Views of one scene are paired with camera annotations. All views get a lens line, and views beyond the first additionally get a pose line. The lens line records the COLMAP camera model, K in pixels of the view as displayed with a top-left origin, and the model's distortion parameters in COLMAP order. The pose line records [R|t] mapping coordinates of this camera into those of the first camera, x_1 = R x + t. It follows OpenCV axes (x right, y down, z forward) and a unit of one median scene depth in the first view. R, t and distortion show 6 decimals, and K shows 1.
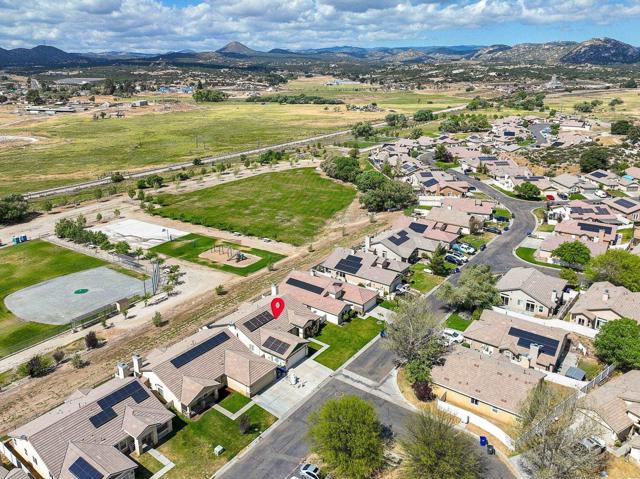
lens RADIAL K [[487.9, 0, 328.4], [0, 487.9, 210.5], [0, 0, 1]] dist [-0.002814, 0.021491]
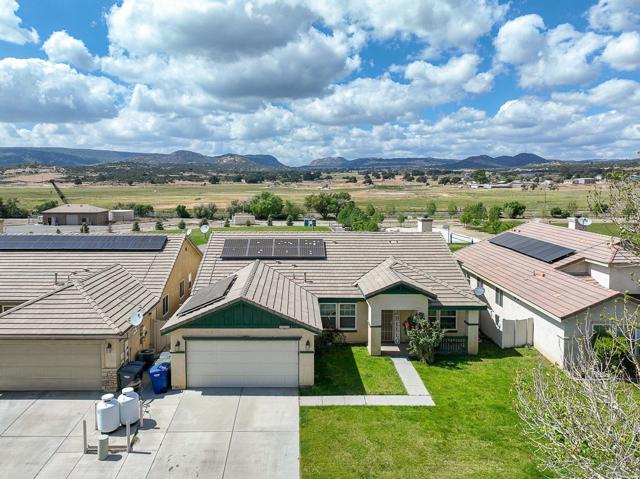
lens RADIAL K [[487.9, 0, 301.9], [0, 487.9, 192.9], [0, 0, 1]] dist [-0.002814, 0.021491]
pose [[0.589300, 0.022276, -0.807607, 0.069520], [-0.226657, 0.964034, -0.138798, 0.112578], [0.775469, 0.264843, 0.573154, 0.394221]]
